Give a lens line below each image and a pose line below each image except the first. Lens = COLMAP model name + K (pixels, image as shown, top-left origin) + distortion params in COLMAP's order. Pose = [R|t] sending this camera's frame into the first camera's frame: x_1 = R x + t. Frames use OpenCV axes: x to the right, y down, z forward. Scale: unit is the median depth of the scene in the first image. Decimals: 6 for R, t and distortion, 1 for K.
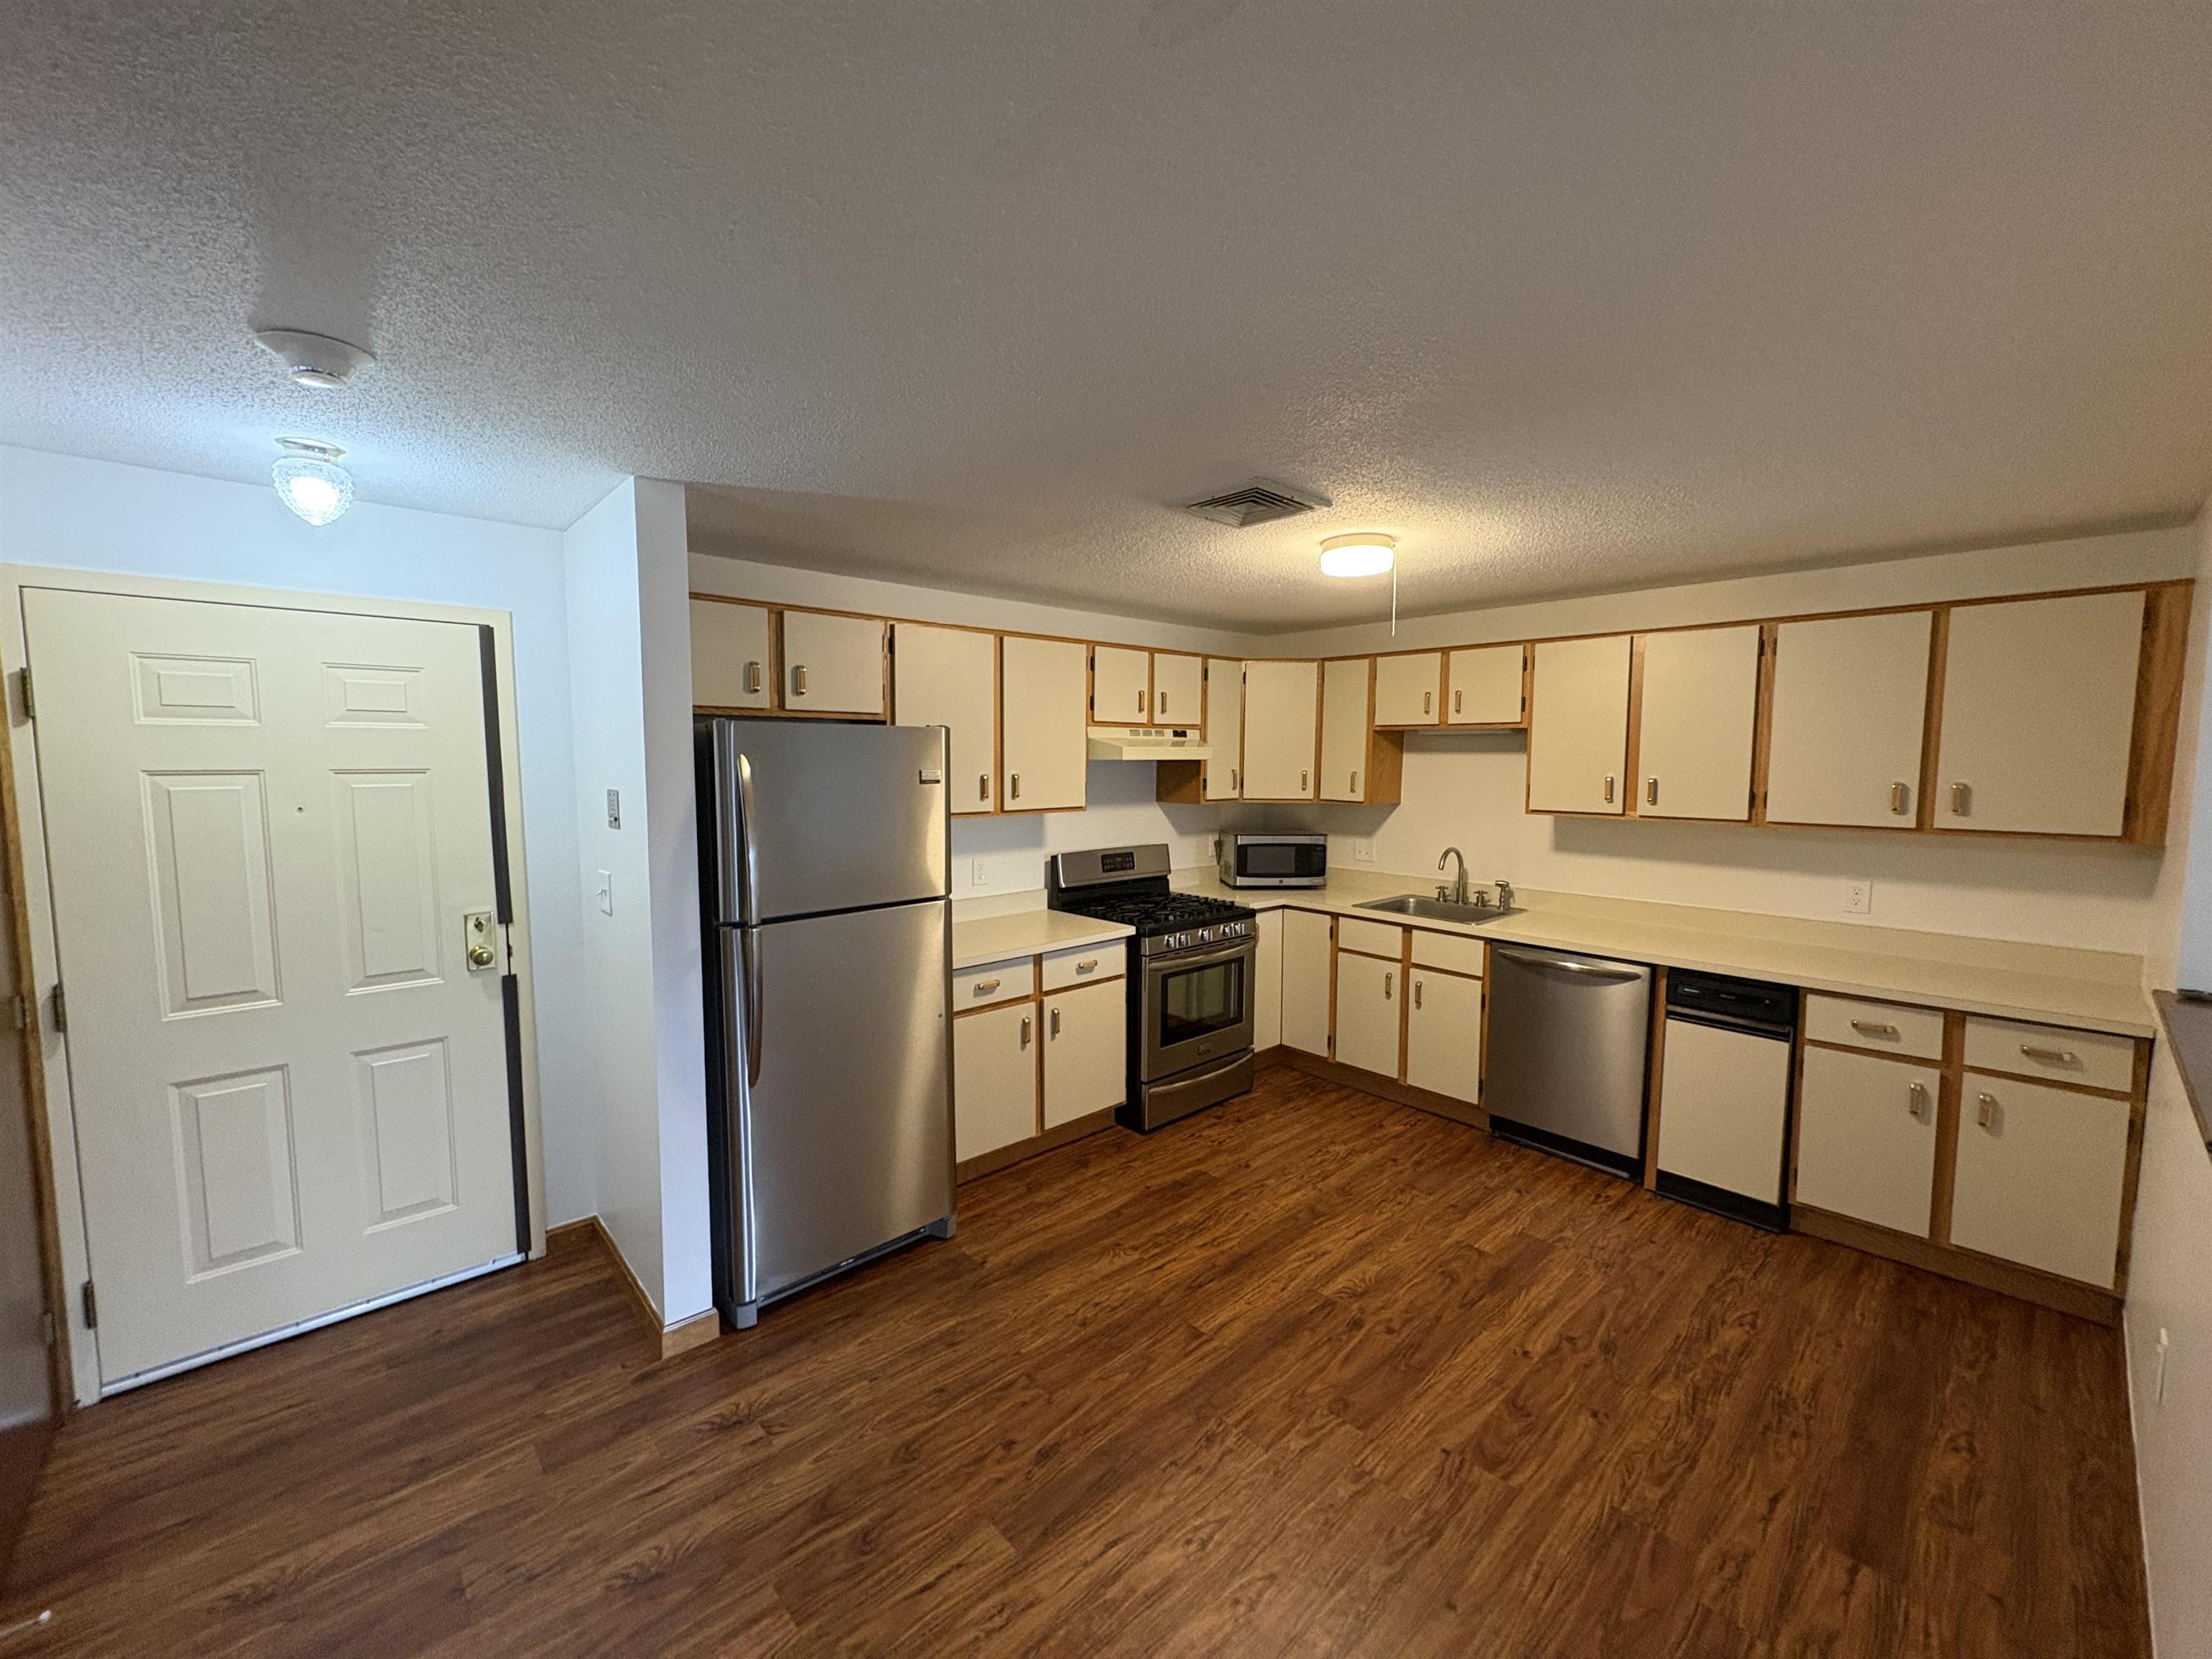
lens RADIAL K [[877.7, 0, 1104.3], [0, 877.7, 828.0], [0, 0, 1]] dist [-0.000952, 0.000649]
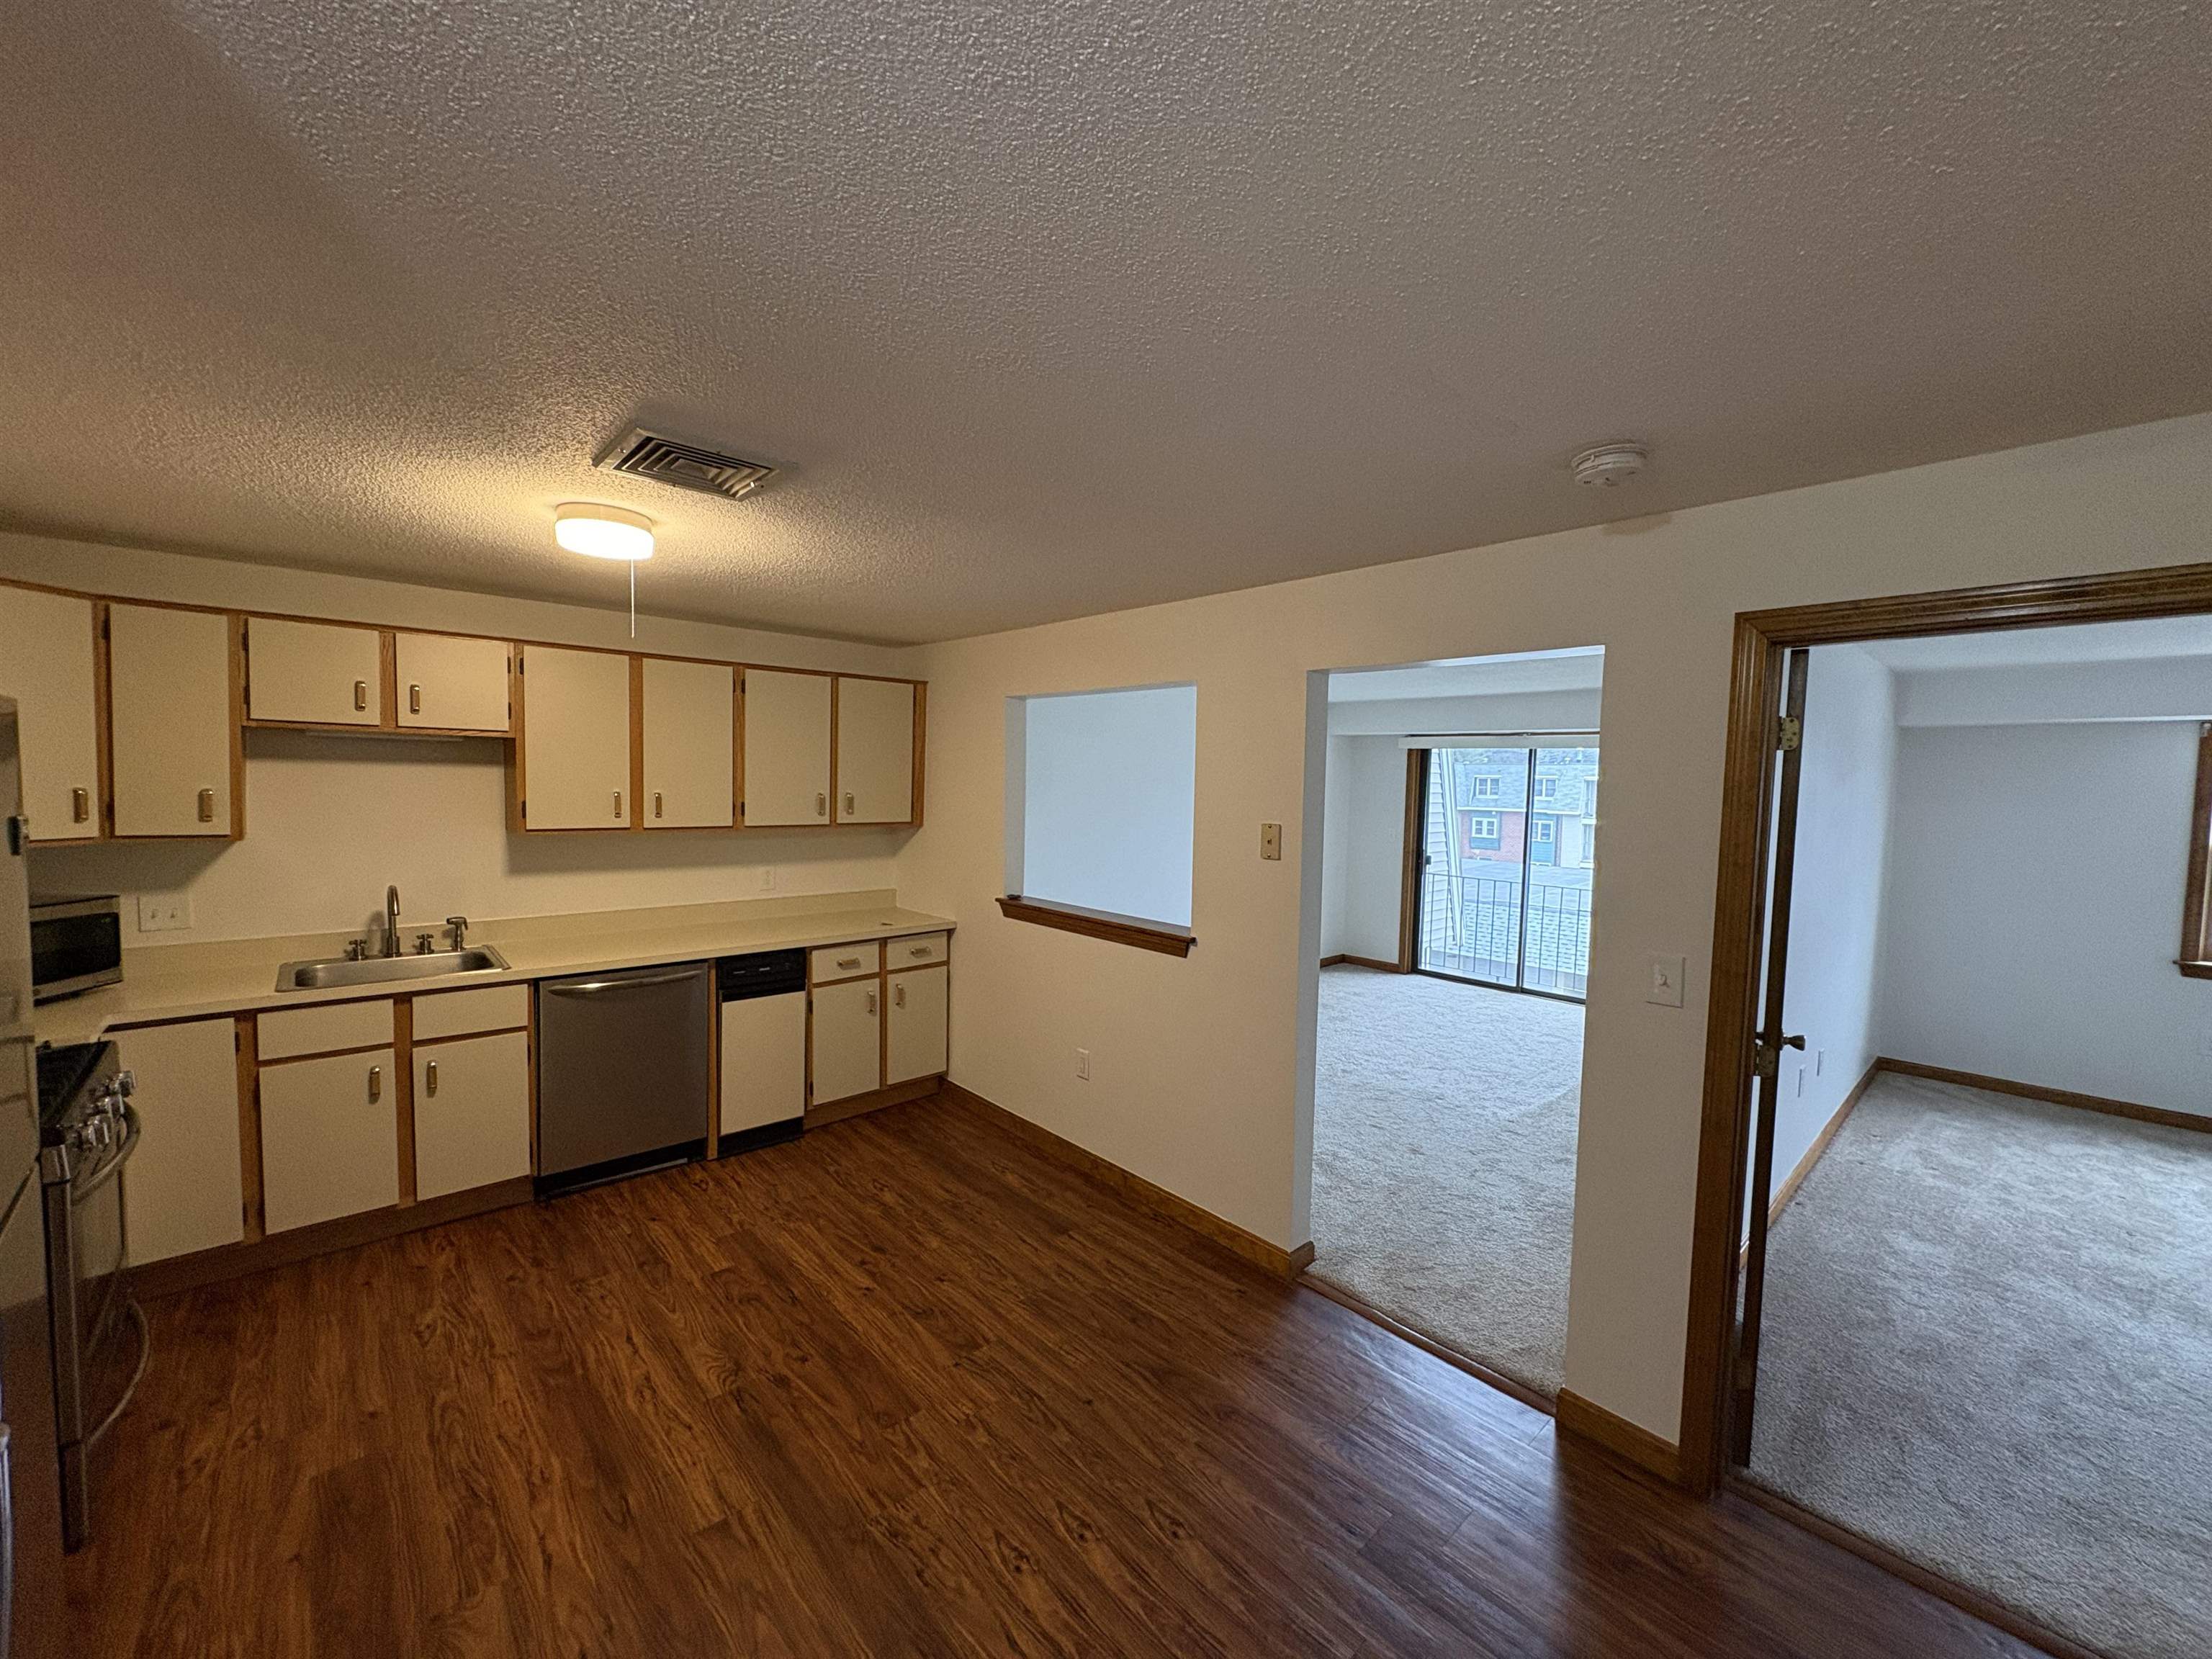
lens RADIAL K [[877.7, 0, 1106.7], [0, 877.7, 830.0], [0, 0, 1]] dist [-0.000952, 0.000649]
pose [[0.000008, -0.062450, 0.998048, -0.494591], [0.060225, 0.996237, 0.062336, -0.049400], [-0.998185, 0.060107, 0.003769, 0.489920]]
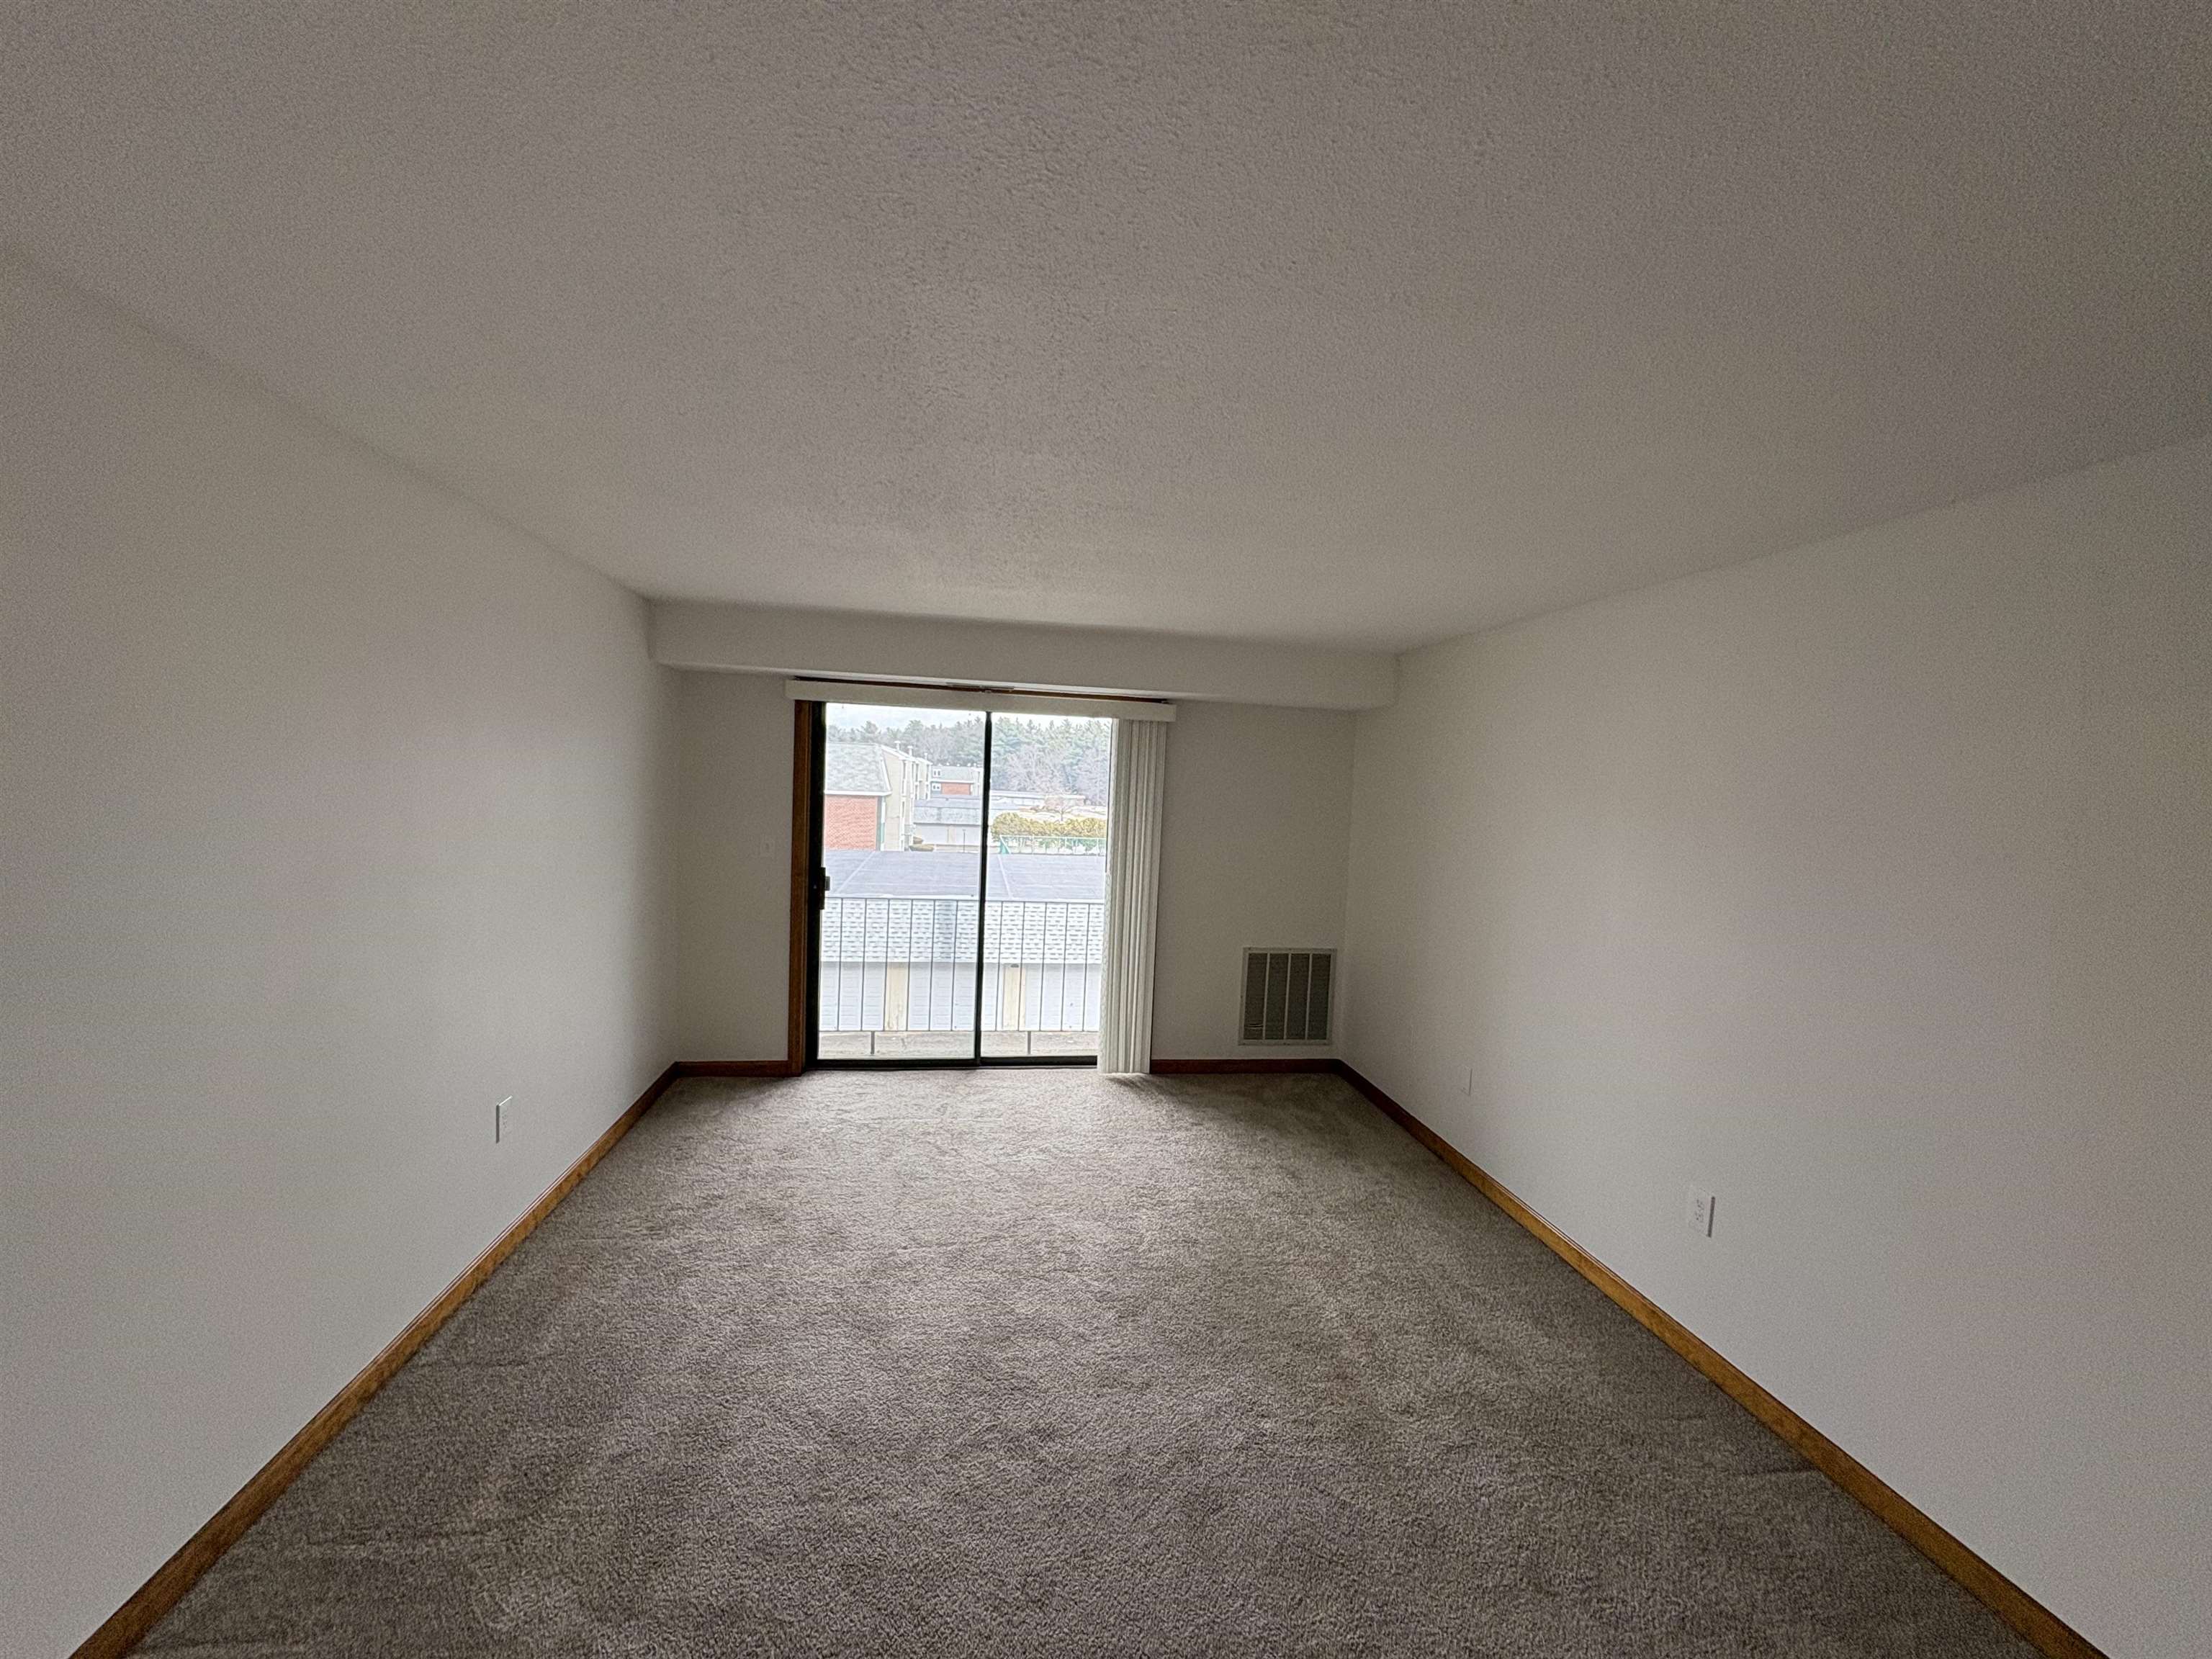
lens RADIAL K [[877.7, 0, 1102.3], [0, 877.7, 841.2], [0, 0, 1]] dist [-0.000952, 0.000649]
pose [[-0.828377, -0.076220, 0.554962, 0.684830], [0.003380, 0.990002, 0.141015, -0.043196], [-0.560161, 0.118690, -0.819837, 0.570856]]
